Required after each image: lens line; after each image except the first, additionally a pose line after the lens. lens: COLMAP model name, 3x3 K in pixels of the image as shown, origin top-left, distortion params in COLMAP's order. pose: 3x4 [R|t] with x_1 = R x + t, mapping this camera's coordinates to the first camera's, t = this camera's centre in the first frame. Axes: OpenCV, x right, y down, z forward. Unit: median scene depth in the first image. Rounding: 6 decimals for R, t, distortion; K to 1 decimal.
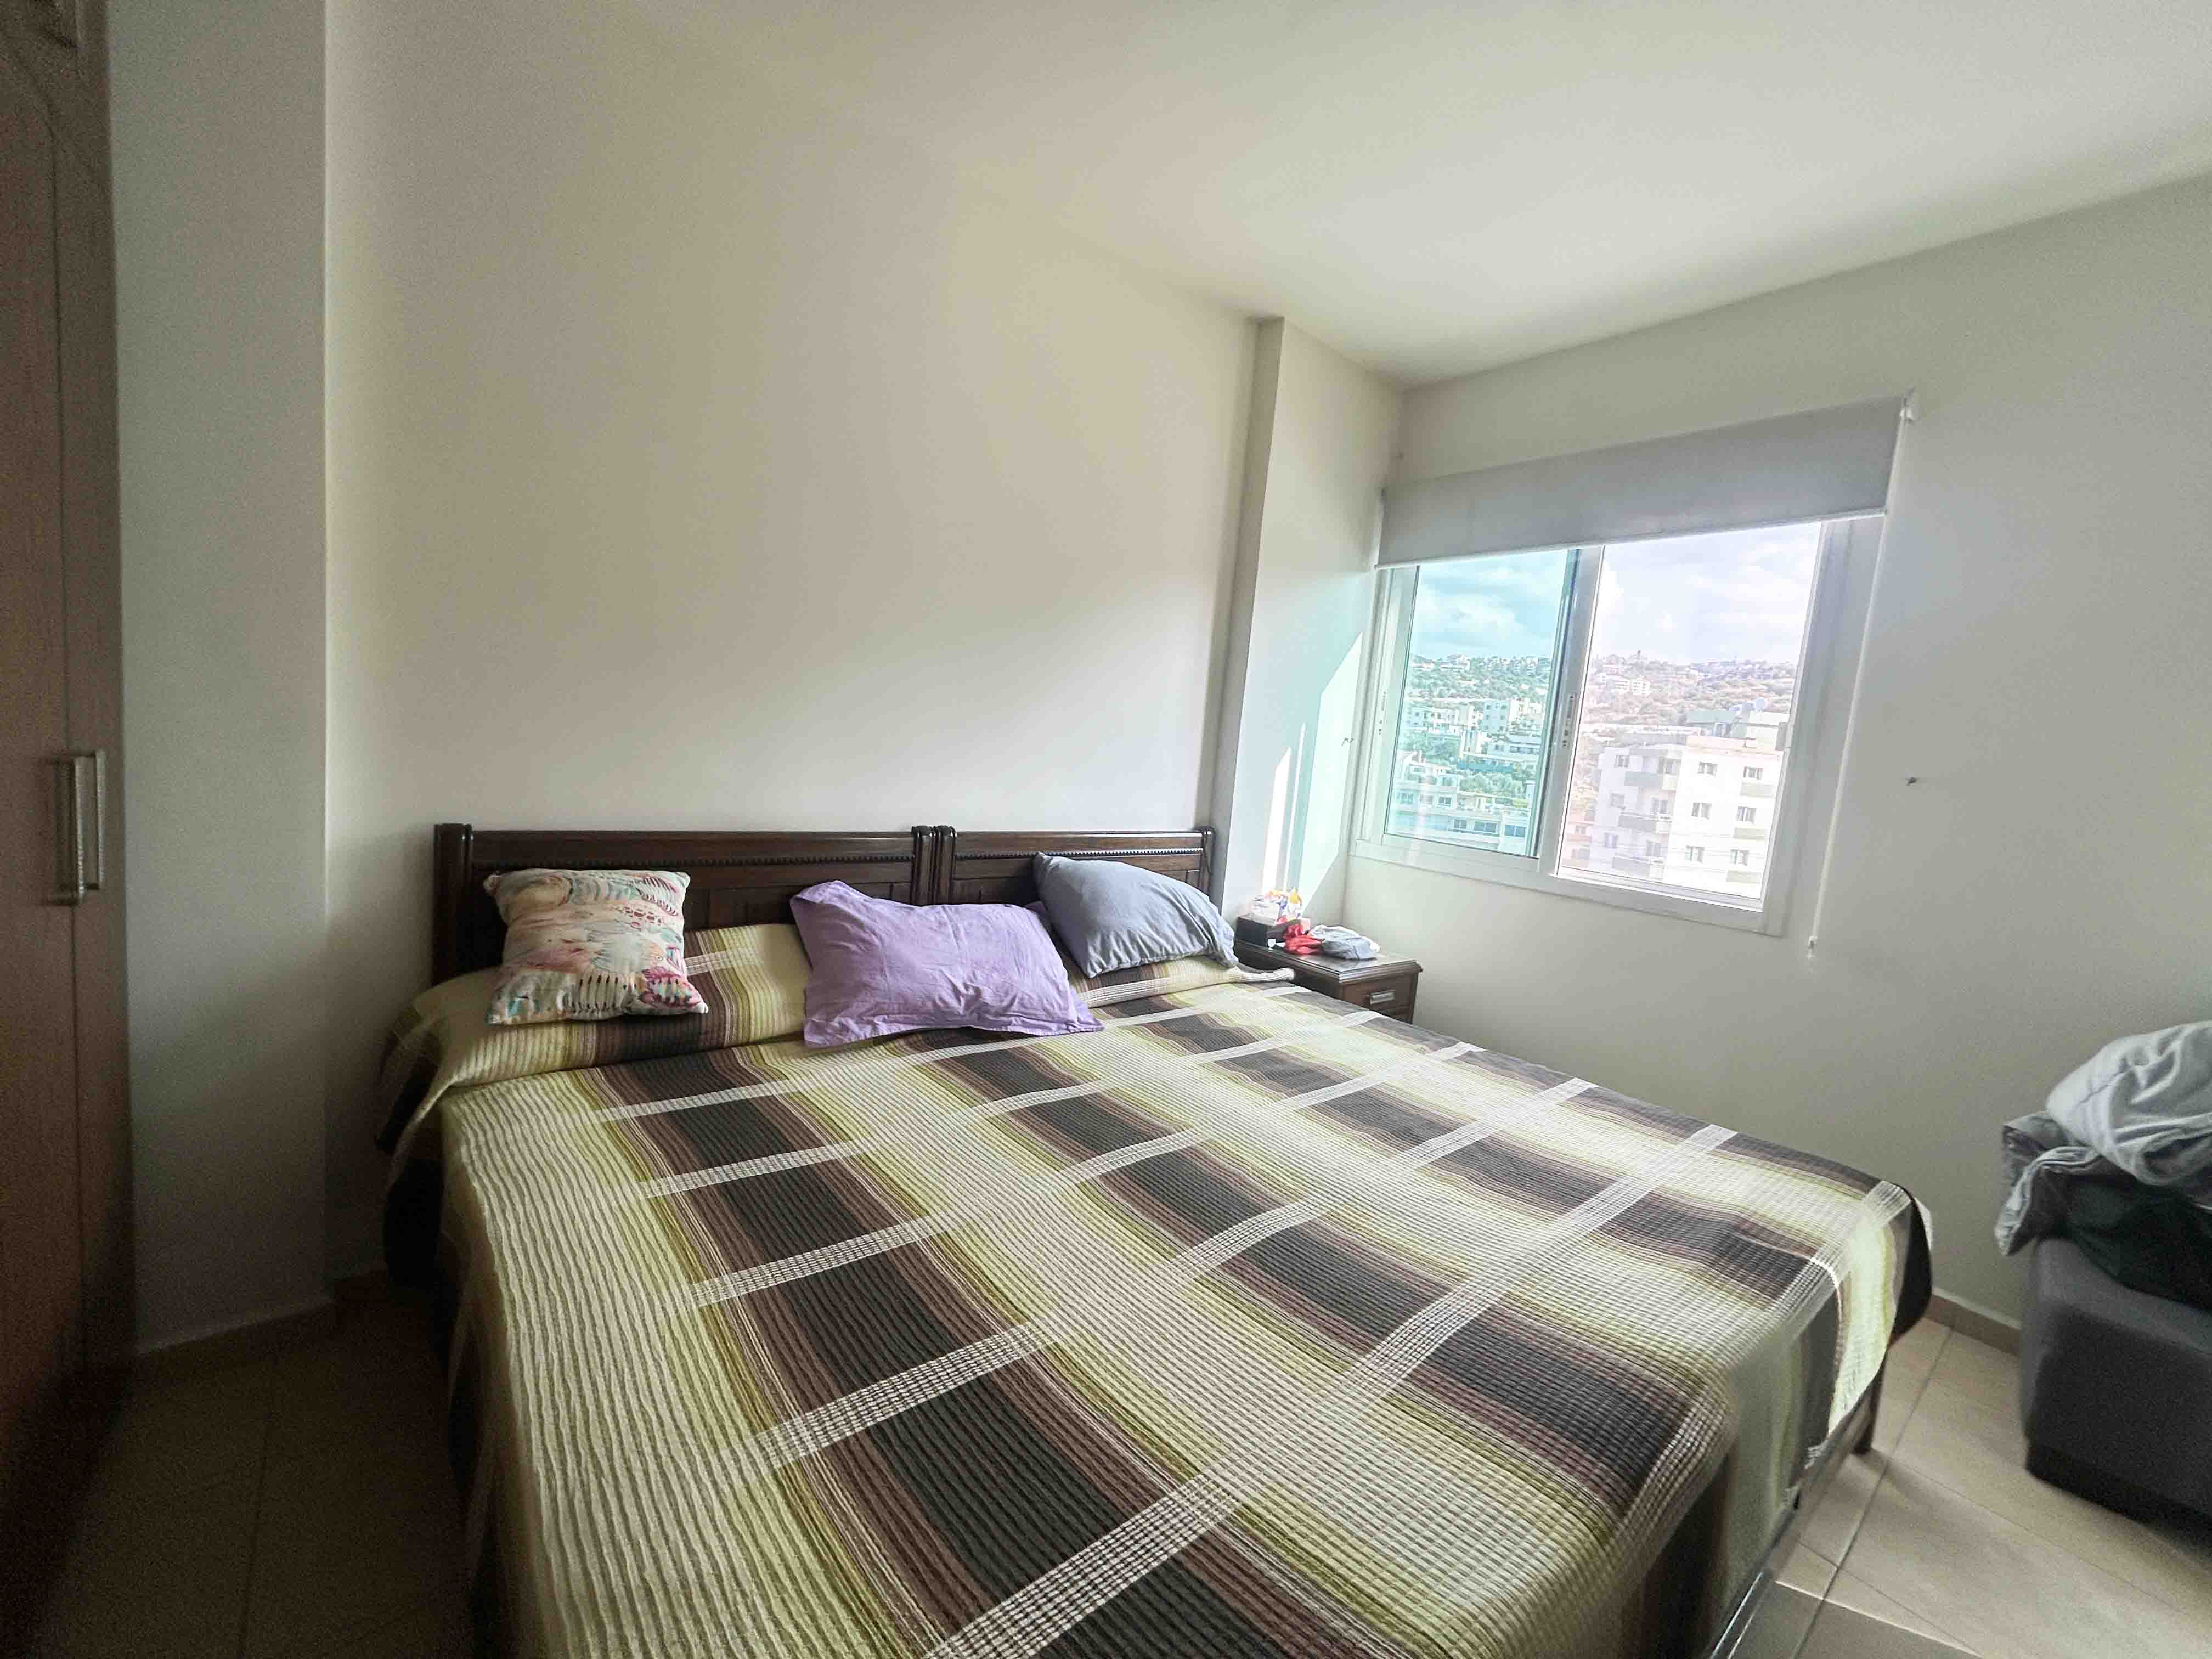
lens RADIAL K [[899.0, 0, 1112.0], [0, 899.0, 826.0], [0, 0, 1]] dist [0.001611, -0.000199]
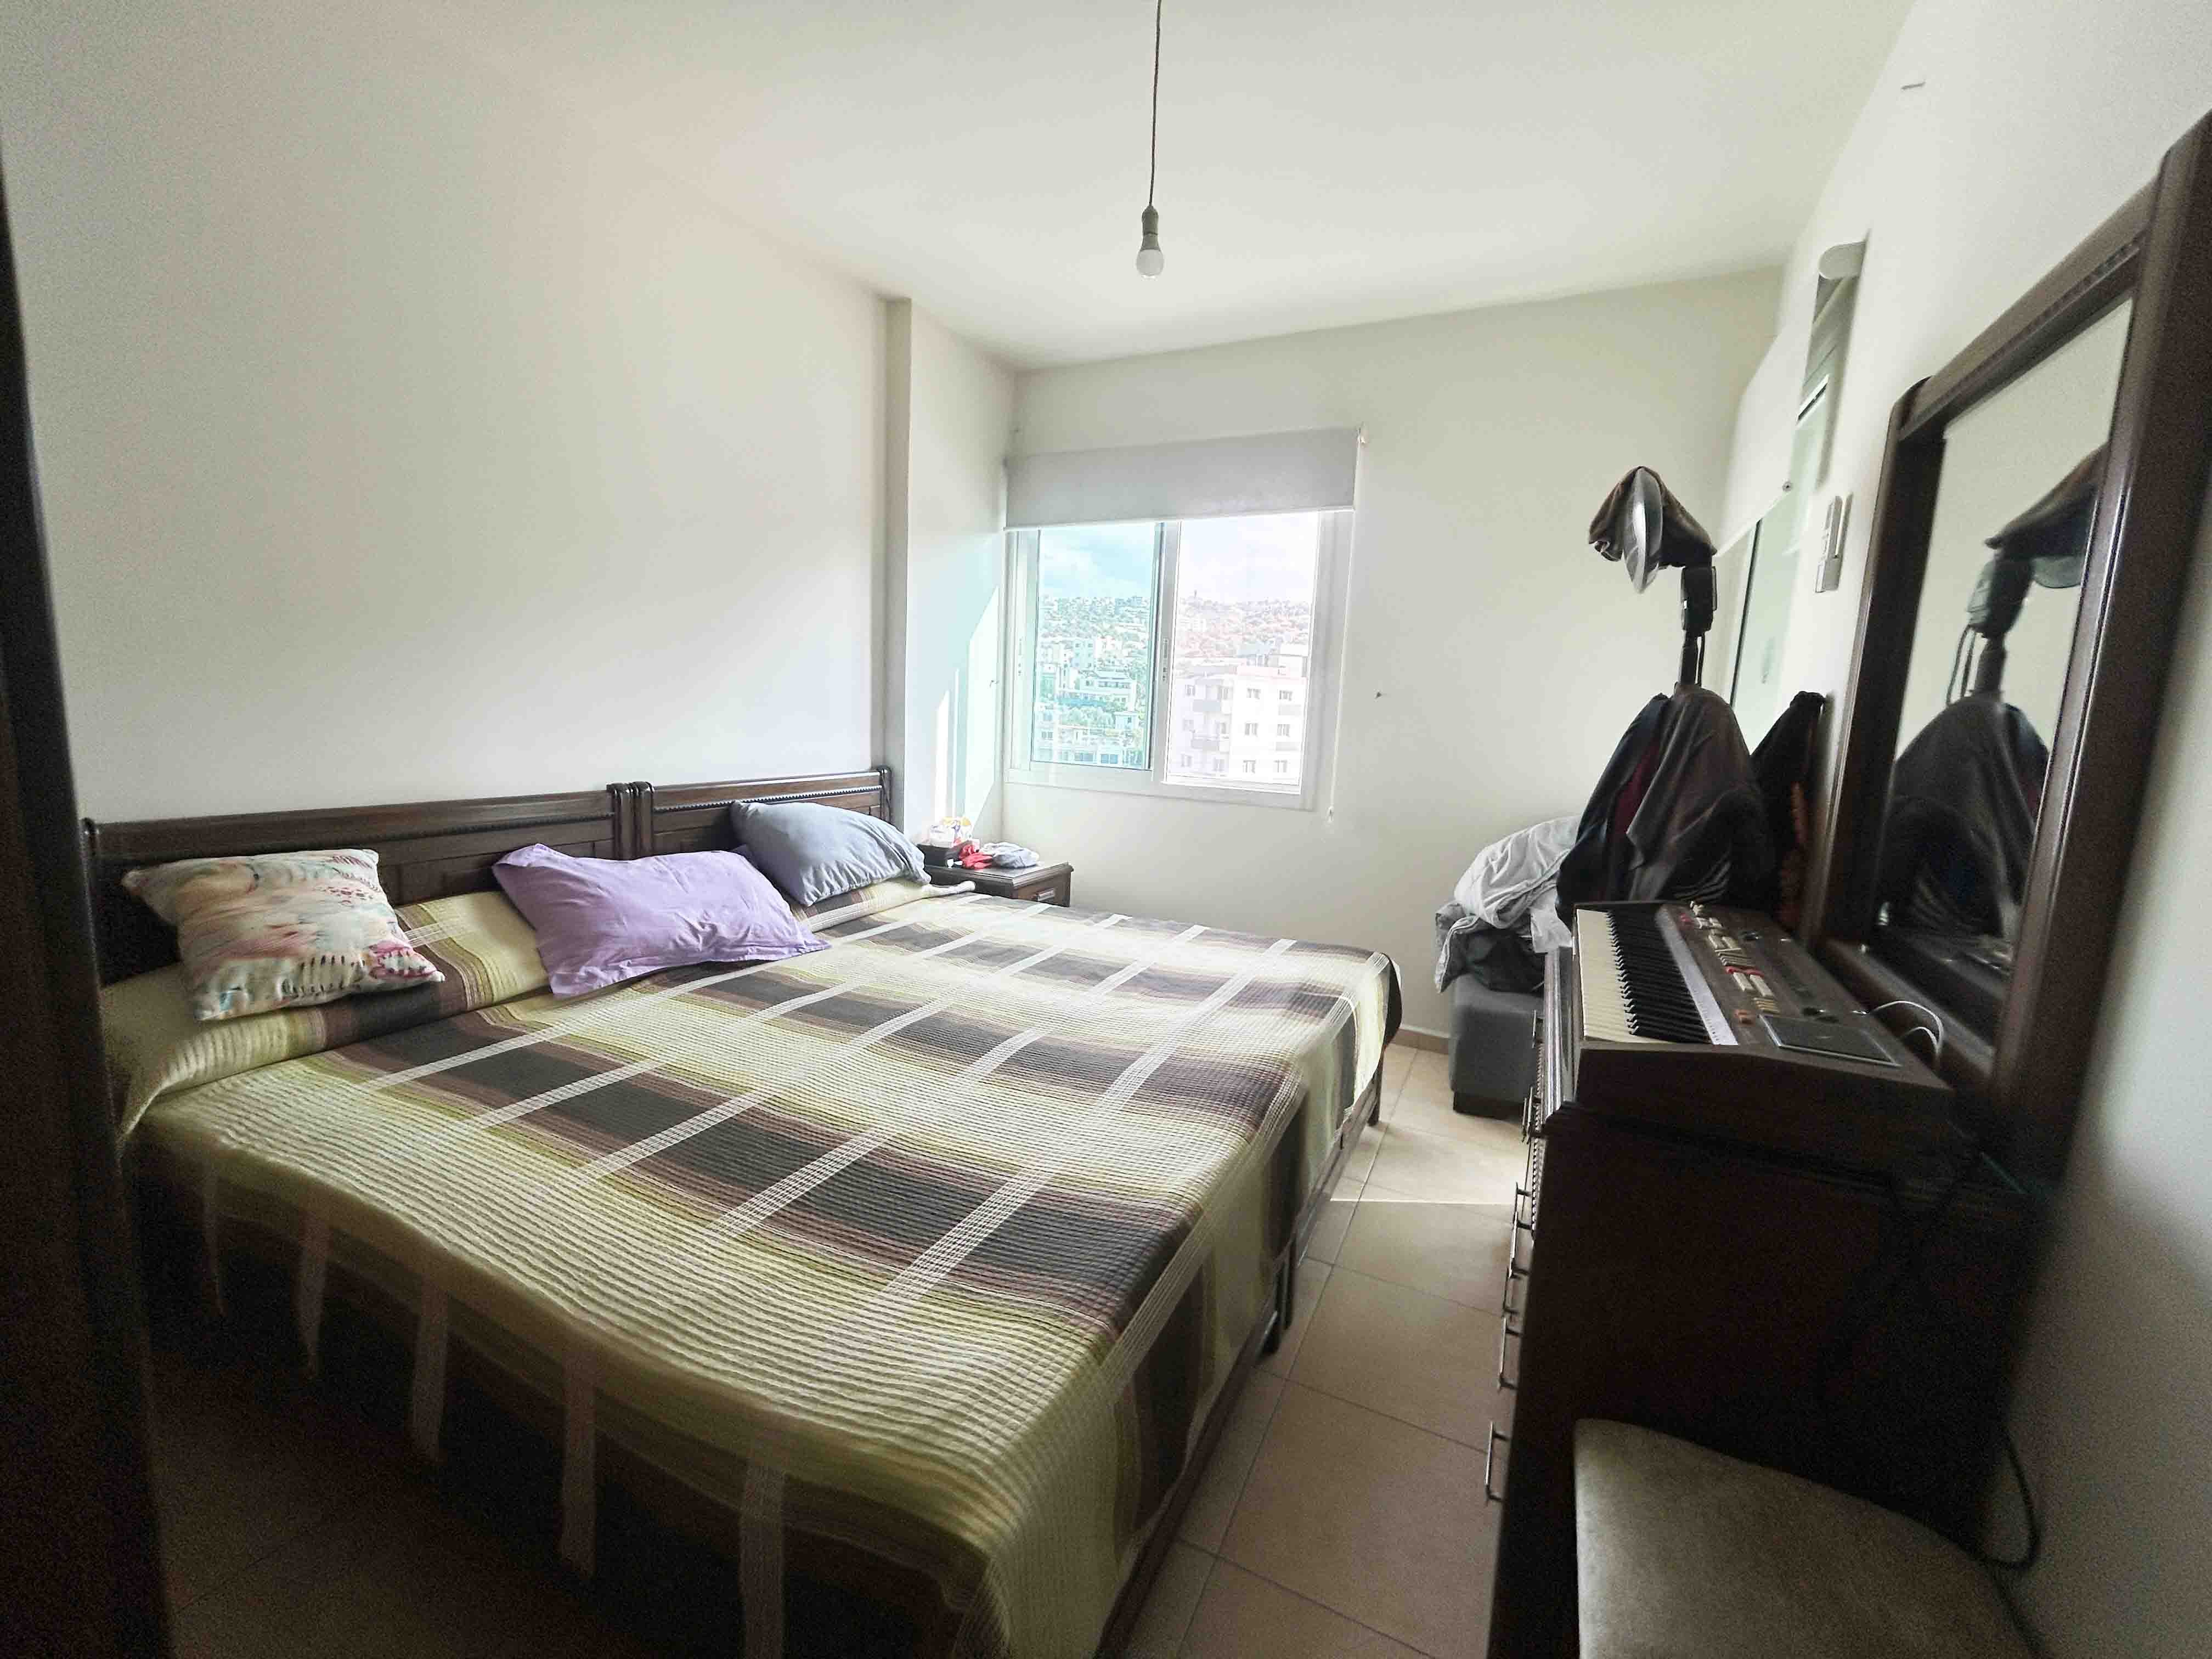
lens RADIAL K [[899.0, 0, 1112.0], [0, 899.0, 826.0], [0, 0, 1]] dist [0.001611, -0.000199]
pose [[0.908020, -0.104670, 0.405641, -0.147974], [0.079040, 0.993698, 0.079481, 0.013650], [-0.411404, -0.040109, 0.910570, -0.197098]]
